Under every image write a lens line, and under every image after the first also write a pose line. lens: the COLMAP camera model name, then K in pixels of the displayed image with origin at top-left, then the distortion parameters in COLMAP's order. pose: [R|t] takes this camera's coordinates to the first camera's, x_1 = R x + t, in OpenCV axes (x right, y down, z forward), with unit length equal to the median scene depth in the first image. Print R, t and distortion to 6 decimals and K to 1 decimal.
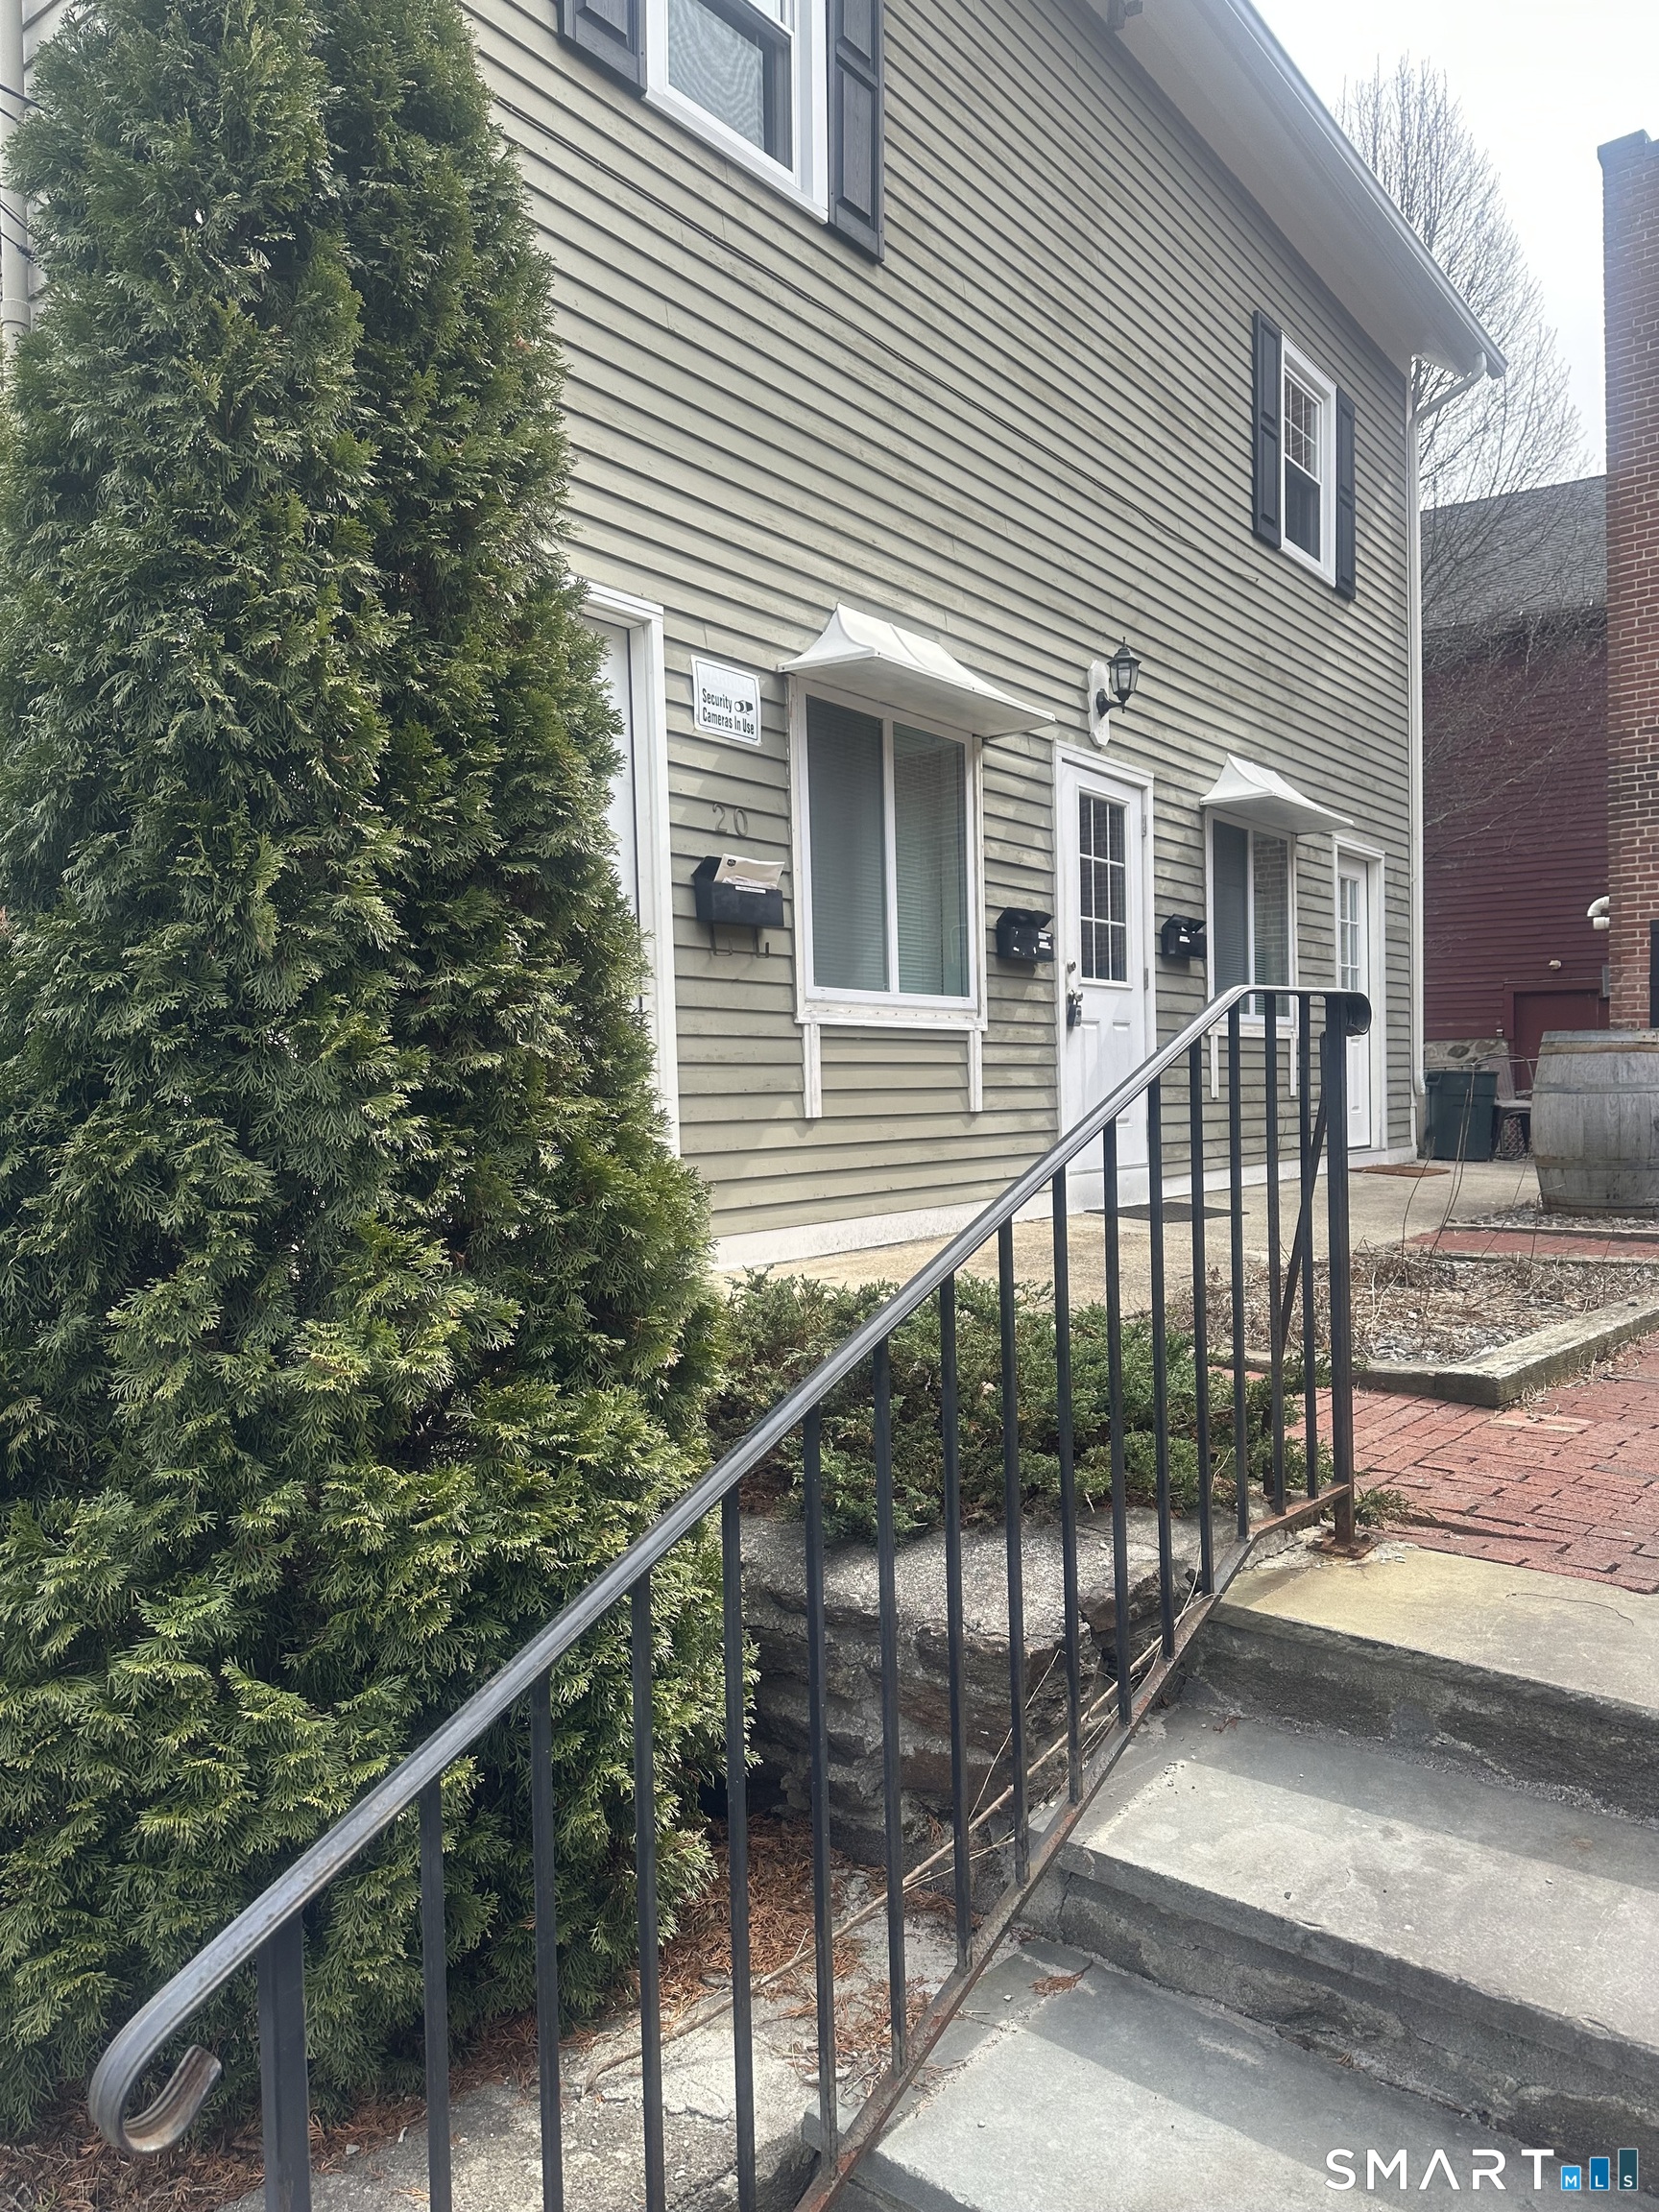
lens RADIAL K [[1553.9, 0, 817.4], [0, 1553.9, 1099.2], [0, 0, 1]] dist [0.064640, -0.070394]
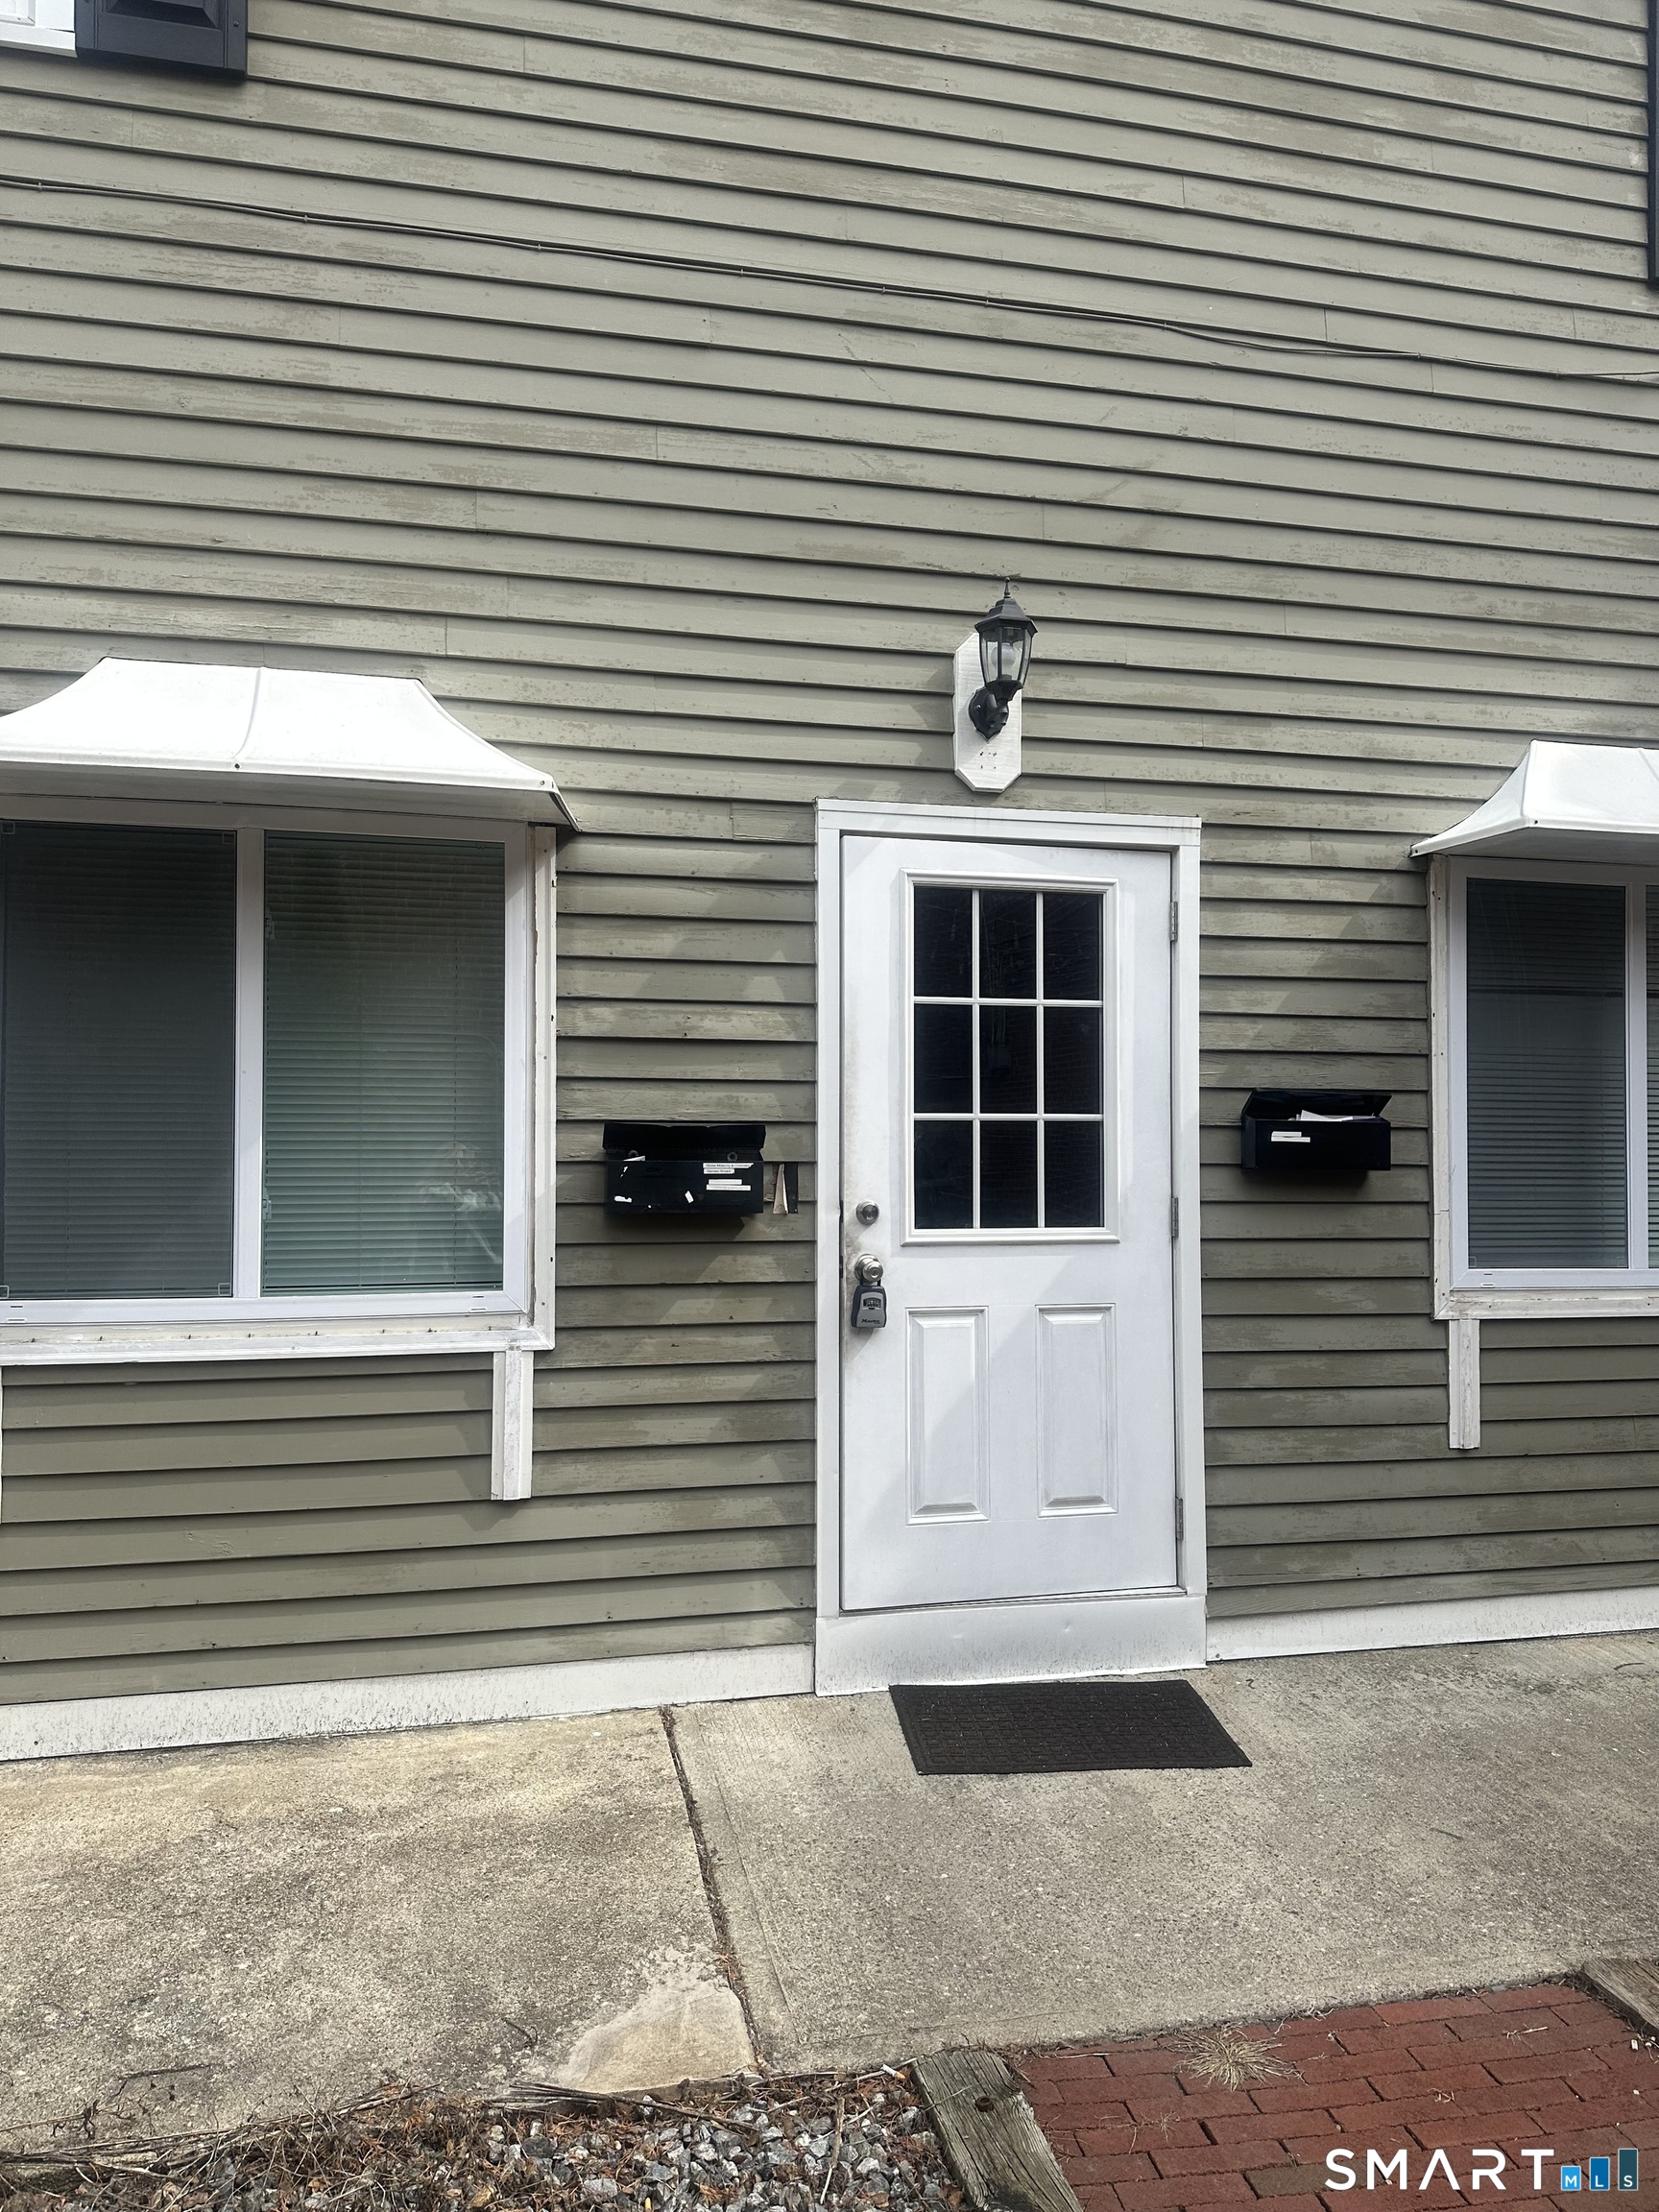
lens RADIAL K [[1526.9, 0, 819.6], [0, 1526.9, 1131.7], [0, 0, 1]] dist [0.031474, -0.026016]
pose [[0.759636, 0.002374, -0.650344, 0.513217], [-0.017541, 0.999704, -0.016840, -0.108911], [0.650112, 0.024200, 0.759453, 0.617099]]
